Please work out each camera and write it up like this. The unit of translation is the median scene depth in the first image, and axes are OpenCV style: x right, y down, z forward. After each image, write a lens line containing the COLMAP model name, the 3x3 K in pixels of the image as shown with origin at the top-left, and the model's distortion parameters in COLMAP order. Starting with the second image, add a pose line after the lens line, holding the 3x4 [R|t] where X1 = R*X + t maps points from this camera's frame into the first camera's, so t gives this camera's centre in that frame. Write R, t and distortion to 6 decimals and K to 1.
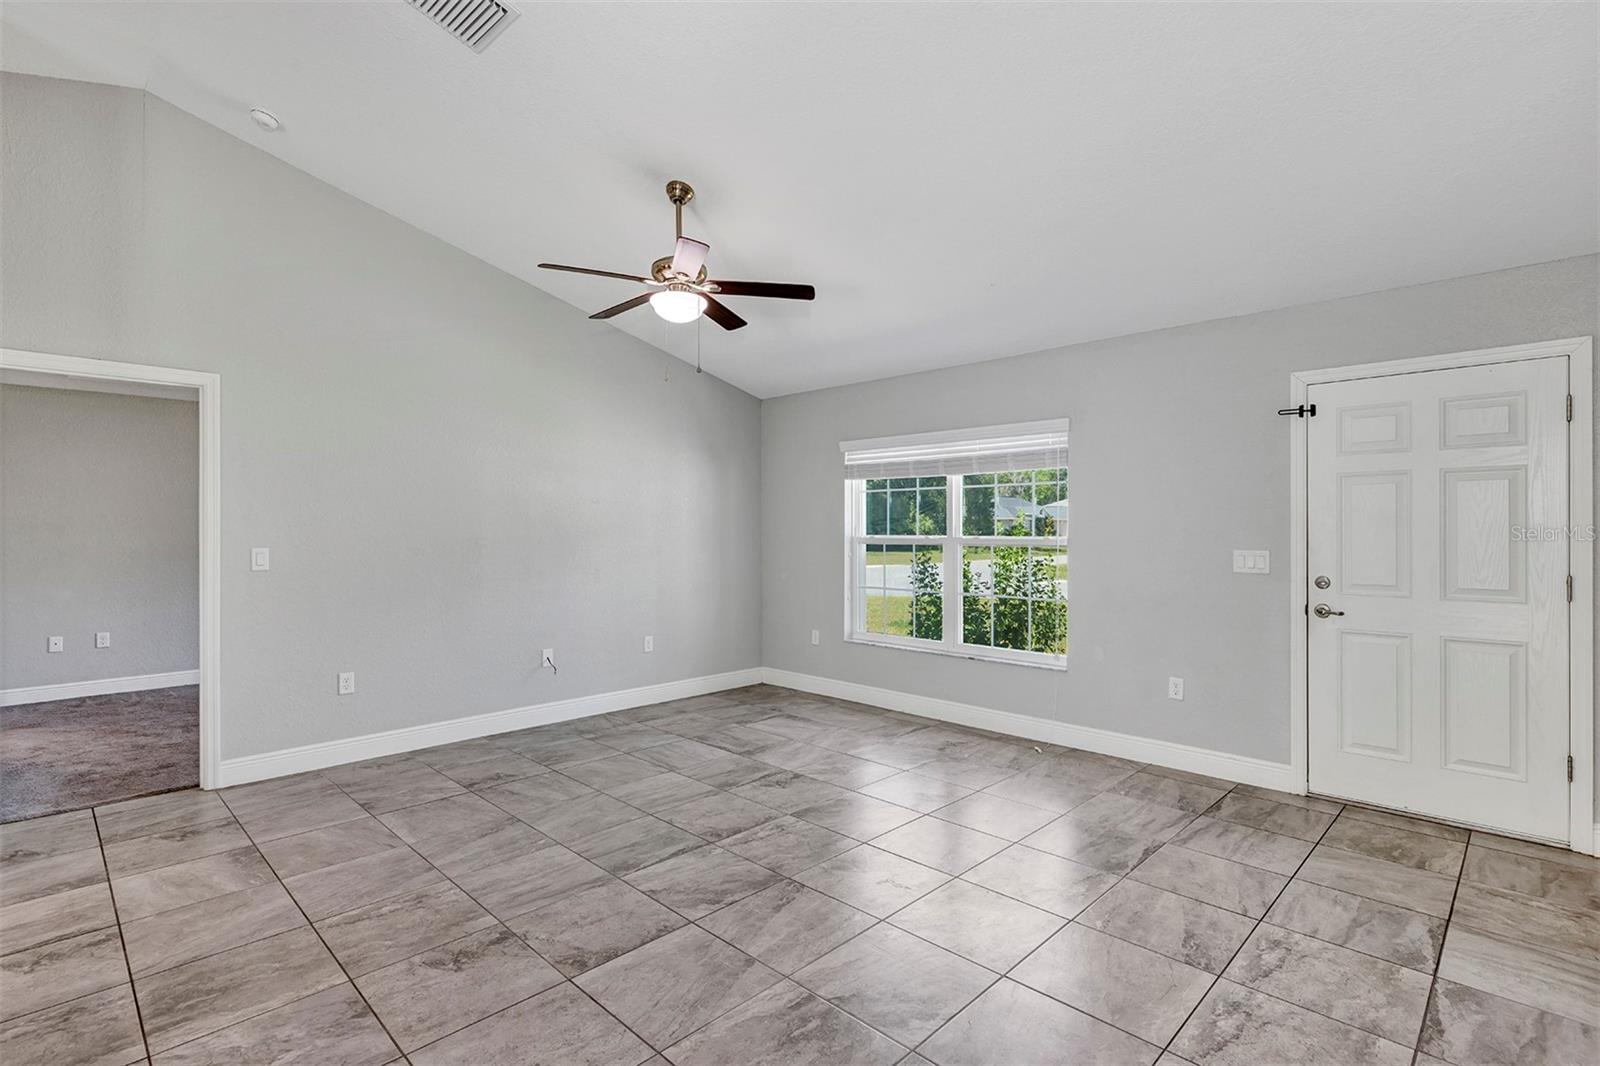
lens RADIAL K [[750.0, 0, 798.0], [0, 750.0, 533.9], [0, 0, 1]] dist [-0.003691, 0.002316]
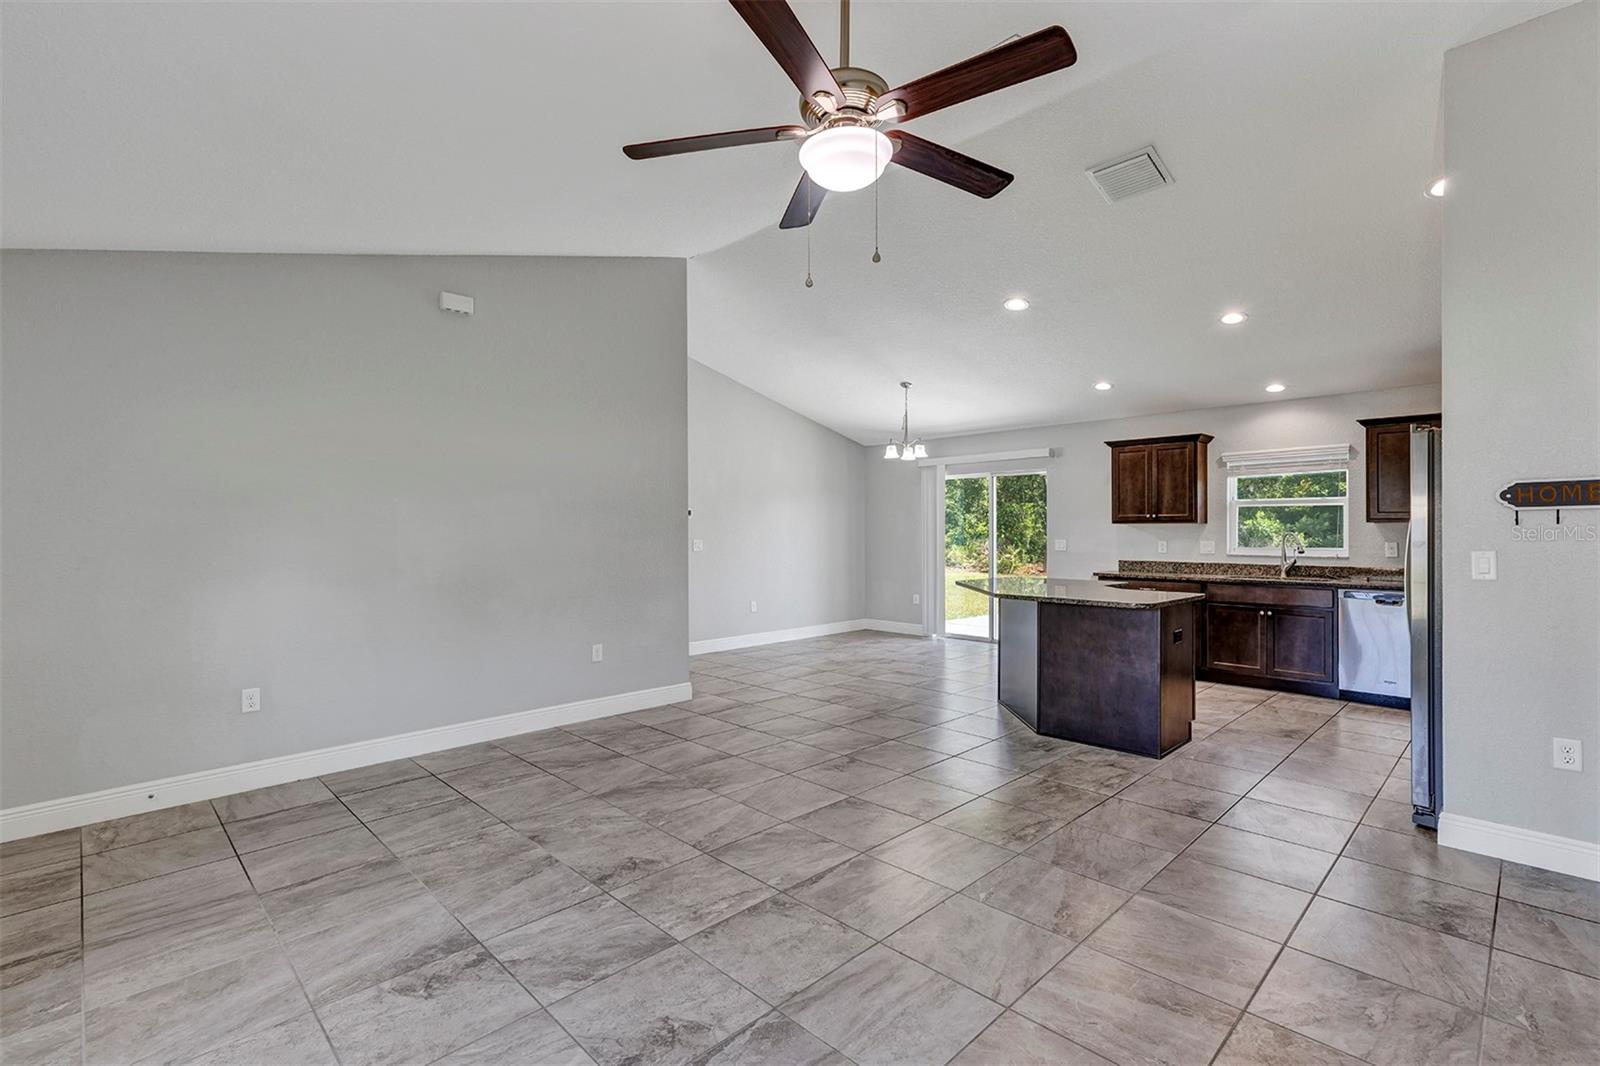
lens RADIAL K [[729.2, 0, 797.1], [0, 729.2, 535.3], [0, 0, 1]] dist [0.002955, 0.003097]
pose [[-0.999880, 0.004995, 0.014654, -0.126364], [0.005183, 0.999905, 0.012801, -0.008535], [-0.014589, 0.012876, -0.999811, 1.581906]]
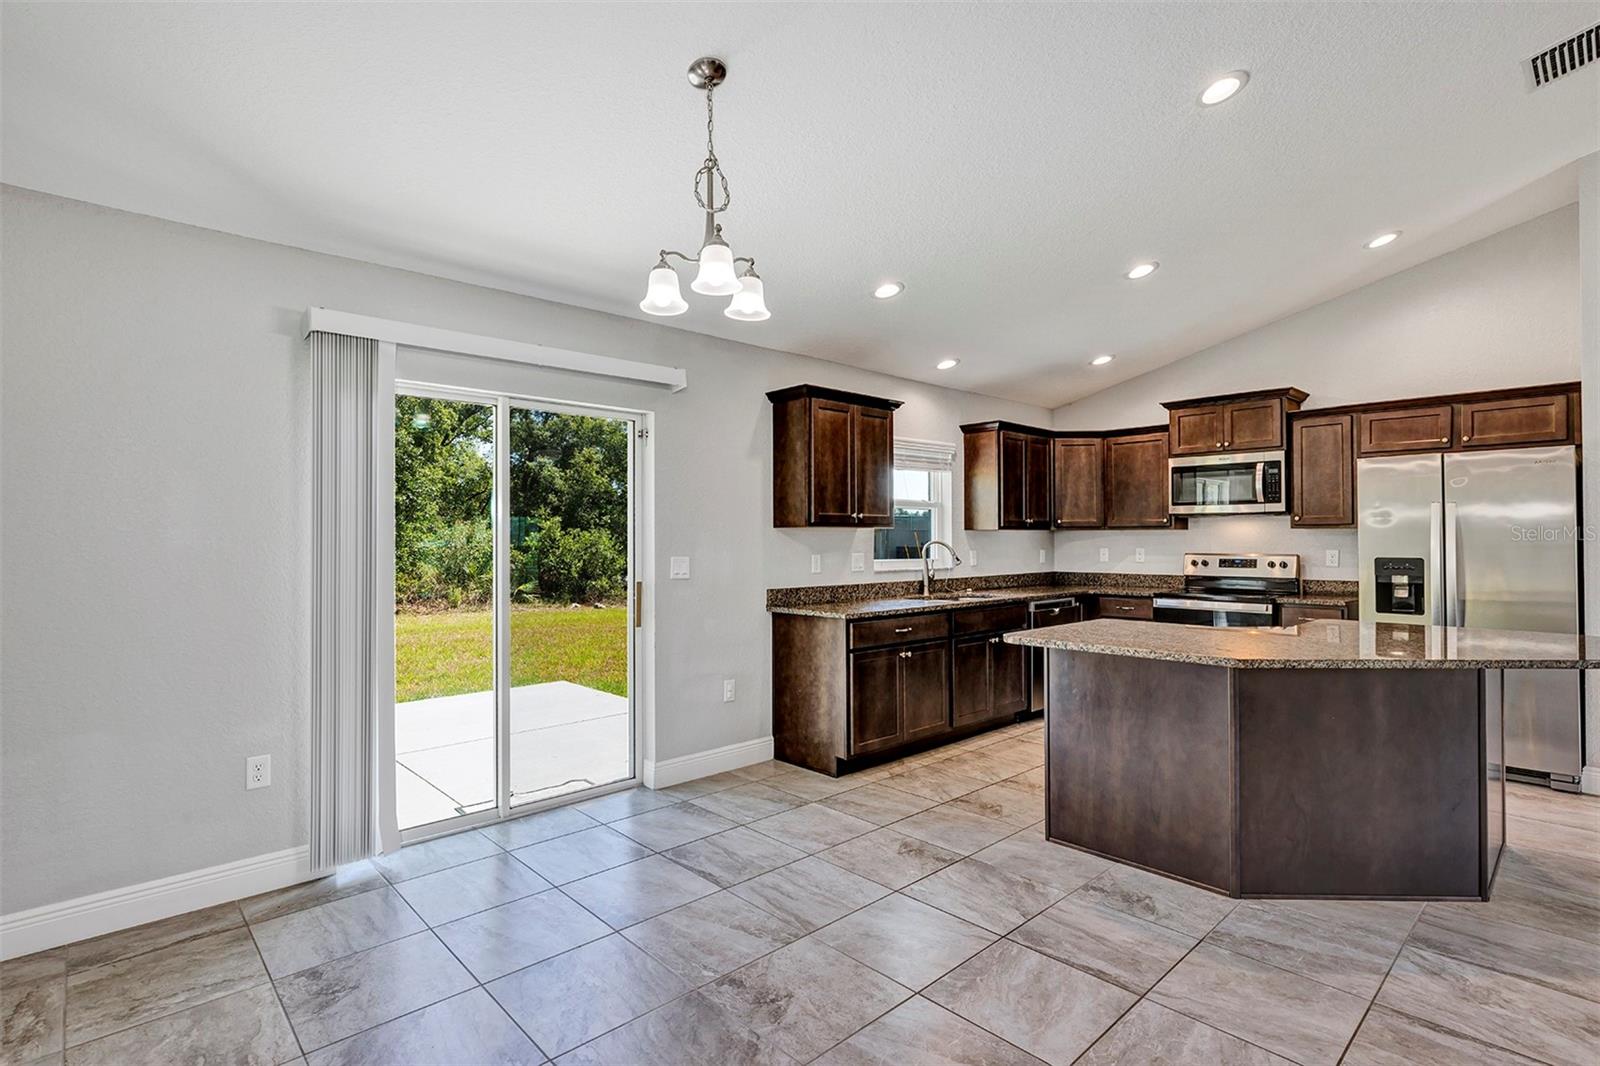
lens RADIAL K [[775.5, 0, 787.8], [0, 775.5, 527.8], [0, 0, 1]] dist [-0.005556, 0.003402]
pose [[-0.047493, -0.009439, -0.998827, 0.265779], [-0.004643, 0.999947, -0.009229, 0.002590], [0.998861, 0.004199, -0.047535, -0.346379]]
